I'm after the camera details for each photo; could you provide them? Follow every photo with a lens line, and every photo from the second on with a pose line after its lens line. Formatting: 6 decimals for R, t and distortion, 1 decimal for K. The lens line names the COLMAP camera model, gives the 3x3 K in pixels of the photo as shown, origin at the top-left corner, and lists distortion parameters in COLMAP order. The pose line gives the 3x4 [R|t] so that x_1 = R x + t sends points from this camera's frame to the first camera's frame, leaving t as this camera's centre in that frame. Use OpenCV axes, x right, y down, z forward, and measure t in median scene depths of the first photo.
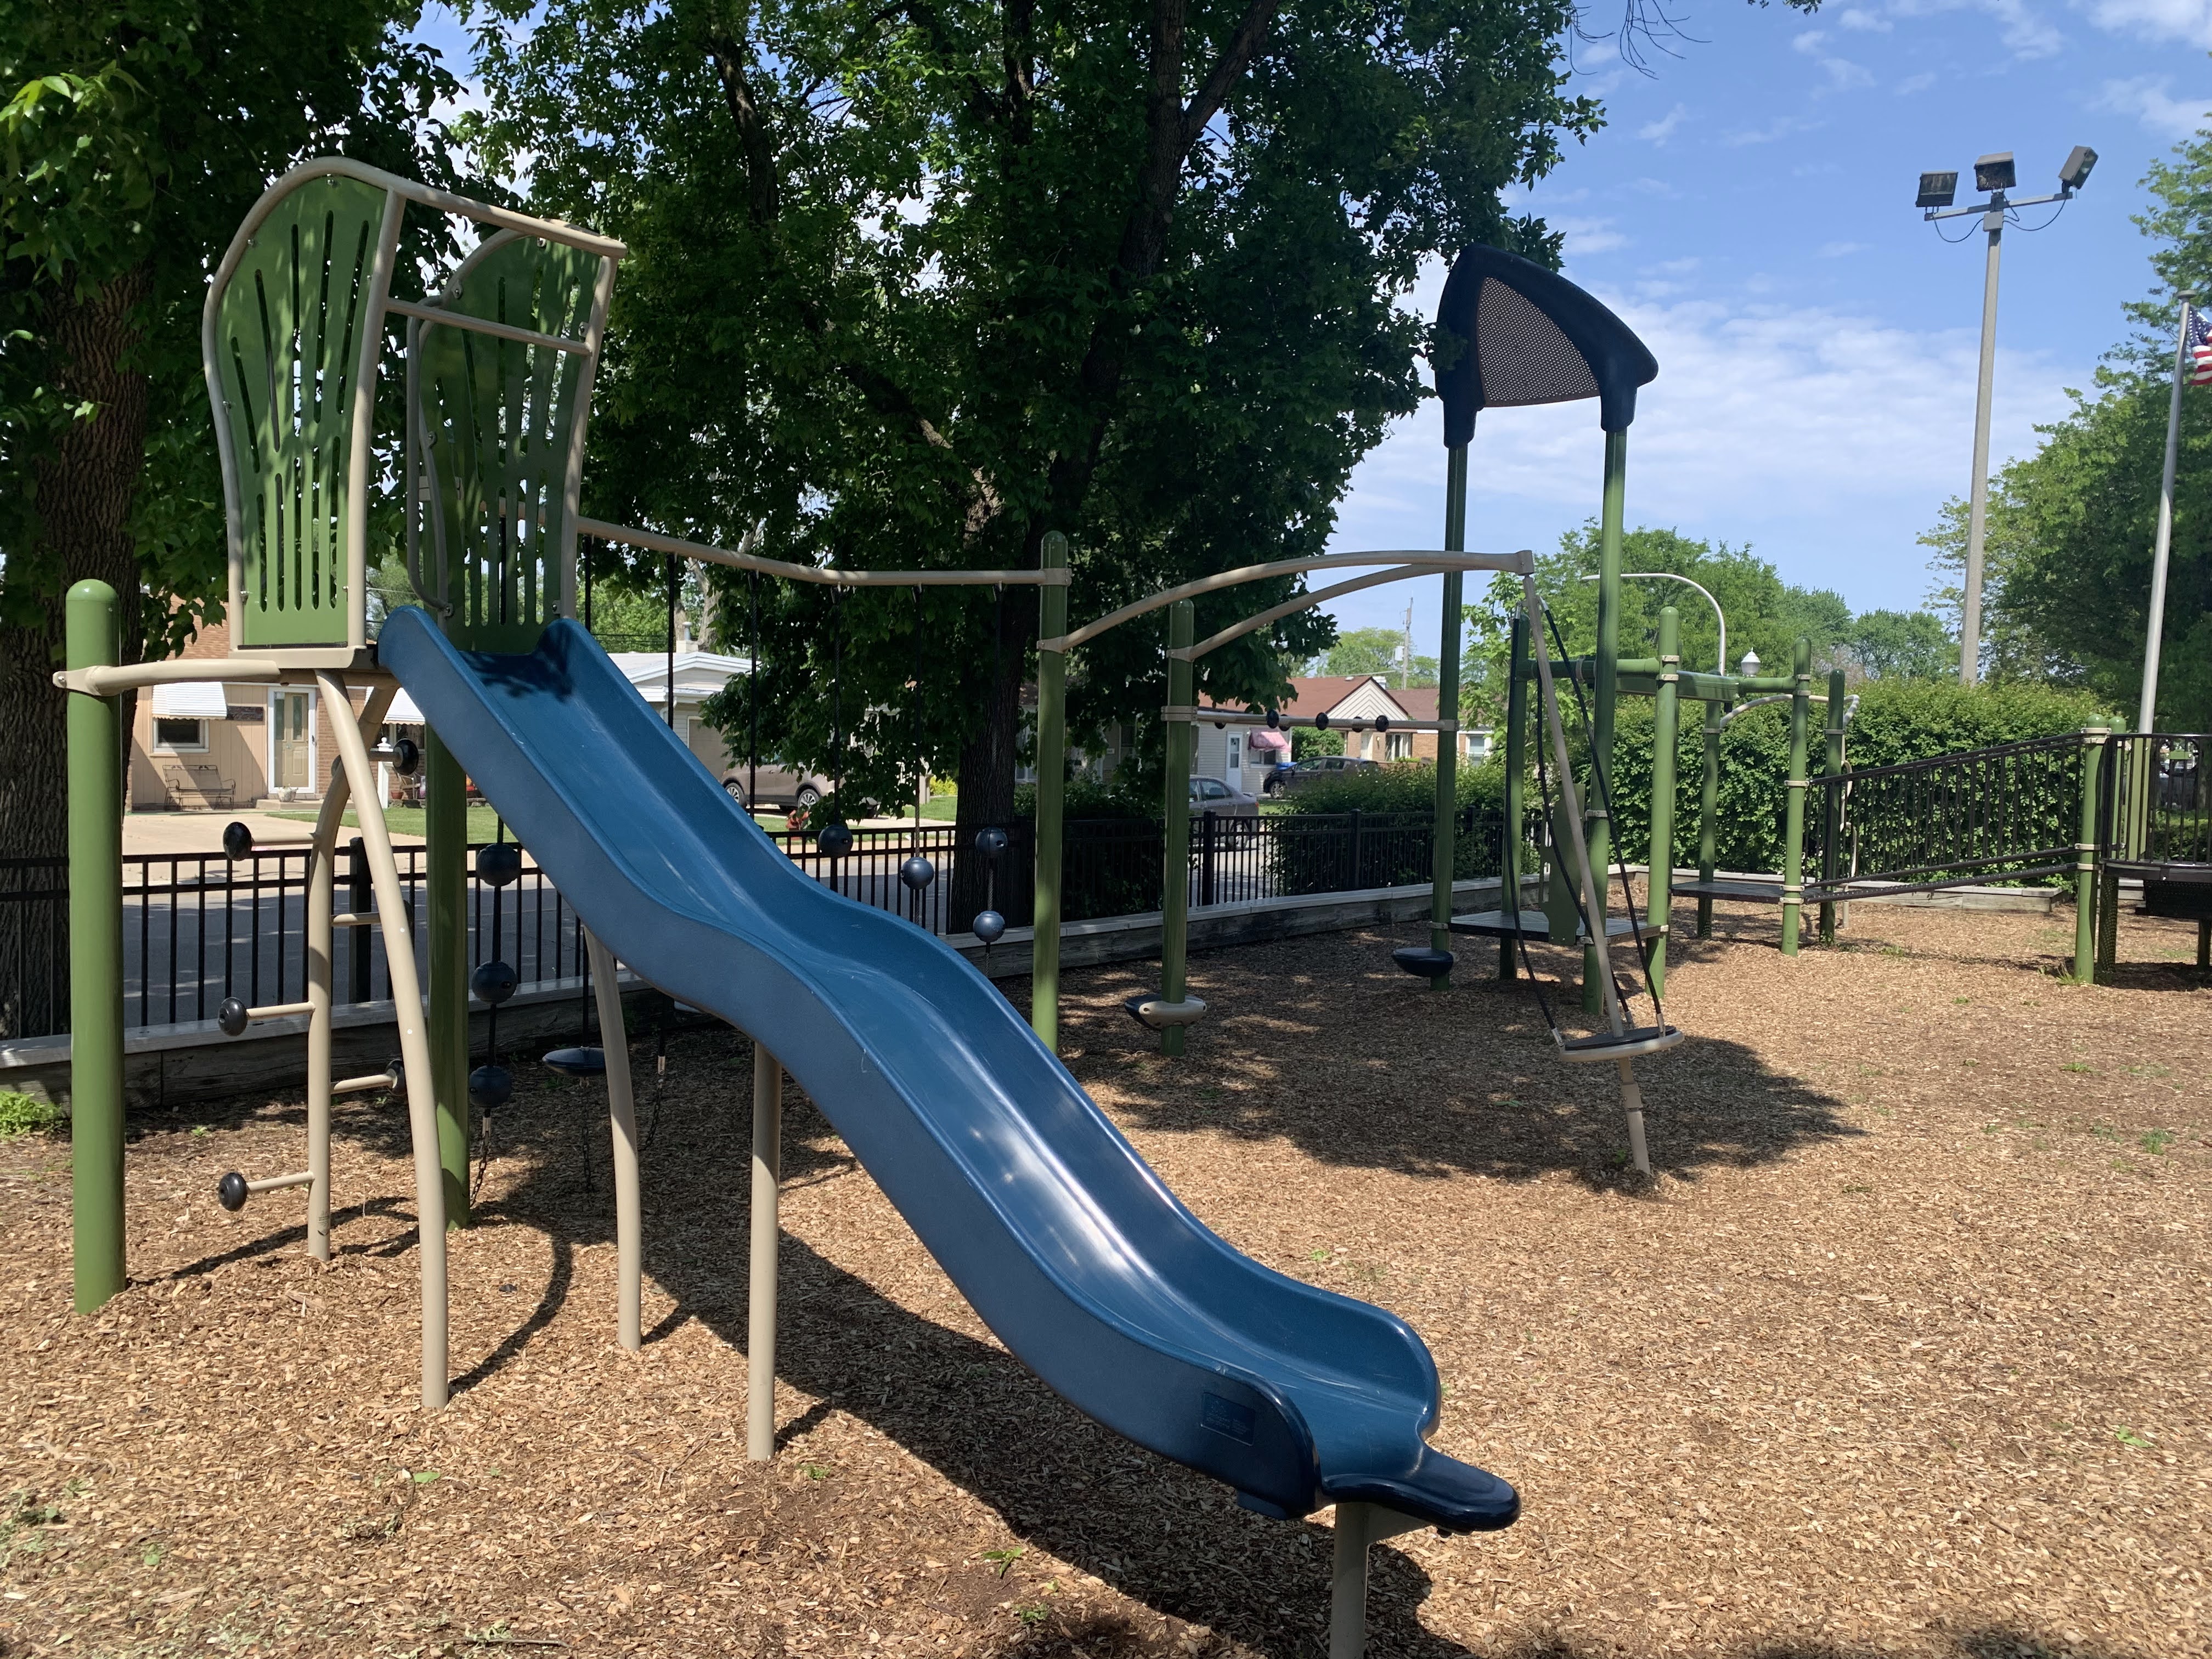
lens RADIAL K [[1527.5, 0, 1106.0], [0, 1527.5, 829.5], [0, 0, 1]] dist [-0.010632, 0.000603]
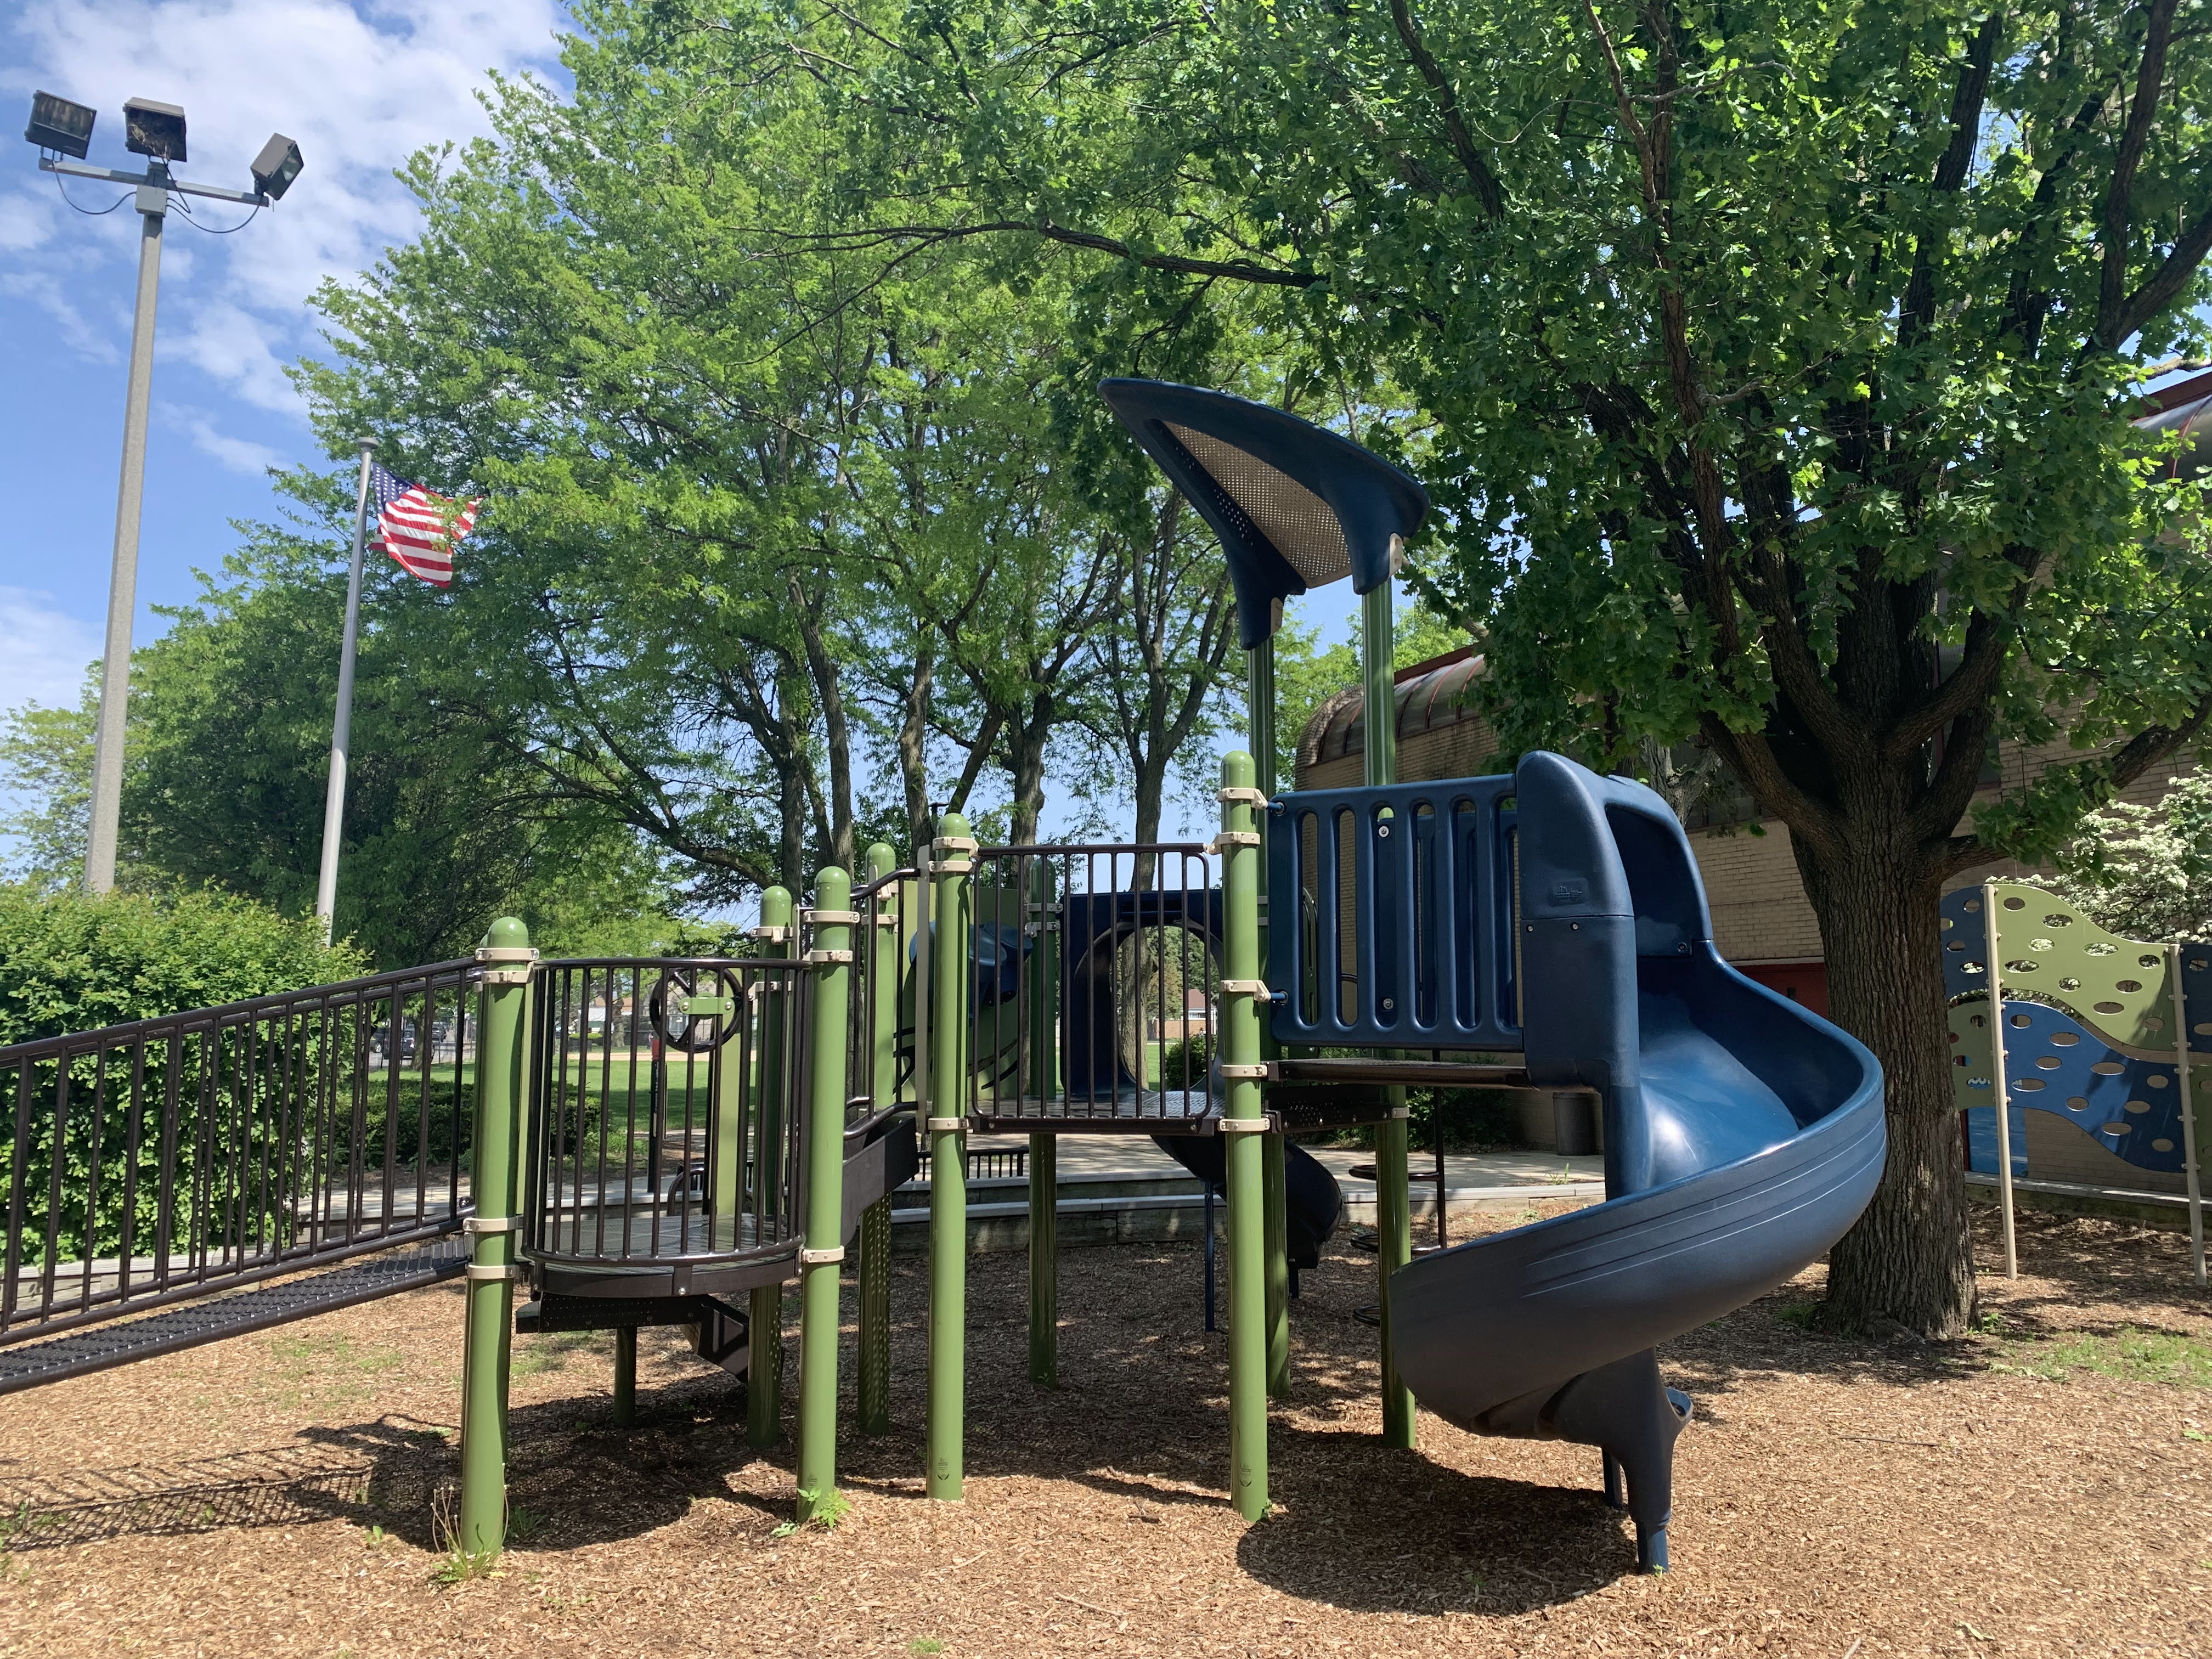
lens RADIAL K [[1681.7, 0, 1106.0], [0, 1681.7, 829.5], [0, 0, 1]] dist [0.029868, -0.003333]
pose [[0.474841, 0.086136, 0.875846, 0.189852], [0.055499, 0.990287, -0.127480, -0.018054], [-0.878320, 0.109141, 0.465449, 0.388825]]
